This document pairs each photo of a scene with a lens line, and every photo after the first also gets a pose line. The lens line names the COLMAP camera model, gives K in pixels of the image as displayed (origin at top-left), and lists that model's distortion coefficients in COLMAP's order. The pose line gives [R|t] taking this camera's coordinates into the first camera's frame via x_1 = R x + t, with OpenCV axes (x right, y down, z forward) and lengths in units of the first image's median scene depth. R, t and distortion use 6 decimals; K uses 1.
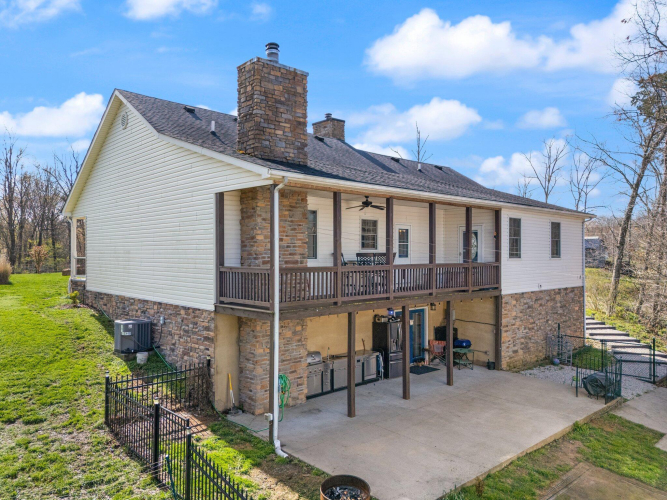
lens RADIAL K [[507.6, 0, 332.1], [0, 507.6, 250.0], [0, 0, 1]] dist [0.038457, -0.013493]
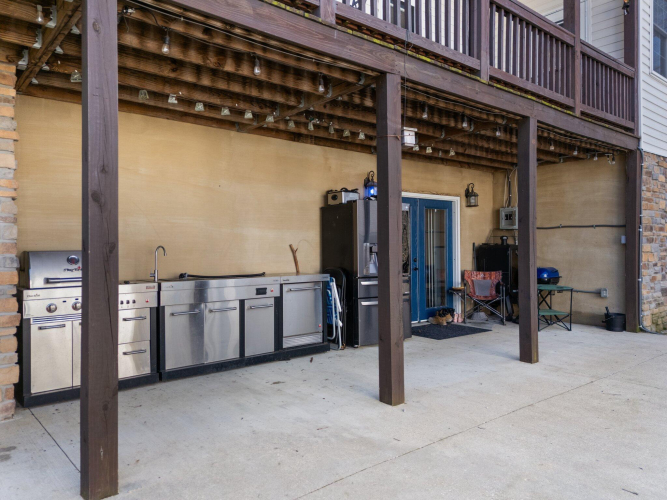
lens RADIAL K [[507.6, 0, 333.8], [0, 507.6, 250.4], [0, 0, 1]] dist [0.038457, -0.013493]
pose [[0.998972, -0.010556, -0.044074, 0.100711], [0.010724, 0.999936, 0.003583, 0.164336], [0.044033, -0.004052, 0.999022, 0.570530]]
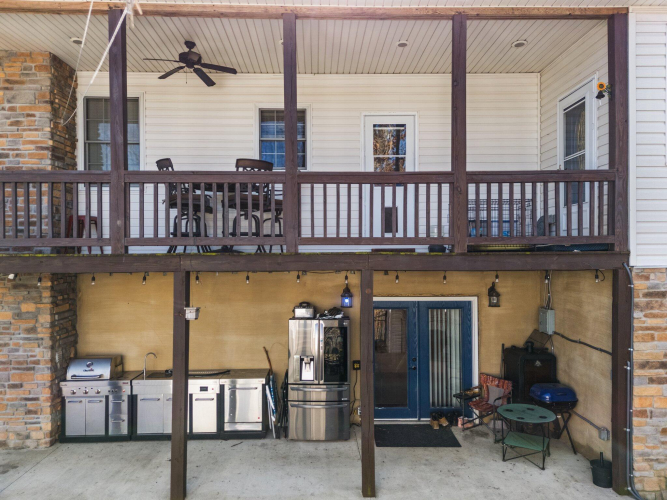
lens RADIAL K [[507.6, 0, 328.2], [0, 507.6, 248.9], [0, 0, 1]] dist [0.038457, -0.013493]
pose [[0.742503, -0.013035, -0.669716, 0.409528], [0.008259, 0.999913, -0.010306, 0.077106], [0.669792, 0.002121, 0.742546, 0.617637]]
